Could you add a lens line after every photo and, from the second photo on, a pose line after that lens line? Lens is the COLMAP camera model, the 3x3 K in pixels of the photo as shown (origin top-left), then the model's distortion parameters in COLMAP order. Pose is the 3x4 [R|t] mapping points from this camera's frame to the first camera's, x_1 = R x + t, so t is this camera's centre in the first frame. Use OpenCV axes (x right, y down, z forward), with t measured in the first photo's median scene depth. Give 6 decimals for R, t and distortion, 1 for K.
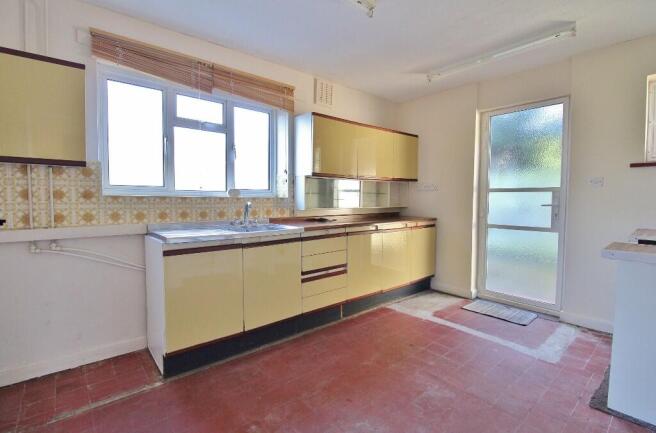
lens RADIAL K [[307.5, 0, 329.8], [0, 307.5, 214.4], [0, 0, 1]] dist [-0.007074, -0.001866]
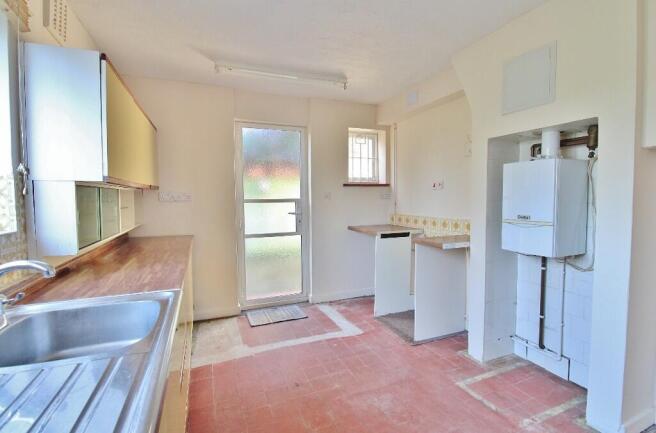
lens RADIAL K [[307.5, 0, 329.0], [0, 307.5, 214.3], [0, 0, 1]] dist [-0.007074, -0.001866]
pose [[0.320266, -0.060484, 0.945395, -0.445118], [0.061695, 0.997173, 0.042896, -0.079941], [-0.945317, 0.044588, 0.323092, 0.542576]]
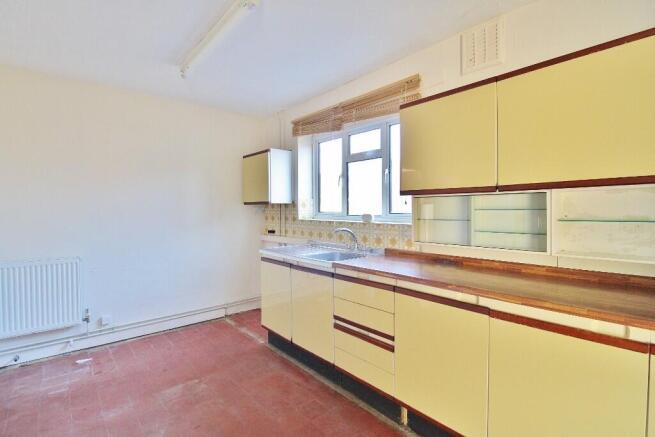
lens RADIAL K [[307.0, 0, 327.5], [0, 307.0, 216.4], [0, 0, 1]] dist [-0.007074, -0.001866]
pose [[0.015552, 0.014428, -0.999775, 0.696146], [-0.053793, 0.998460, 0.013572, -0.085801], [0.998431, 0.053570, 0.016304, 0.889726]]
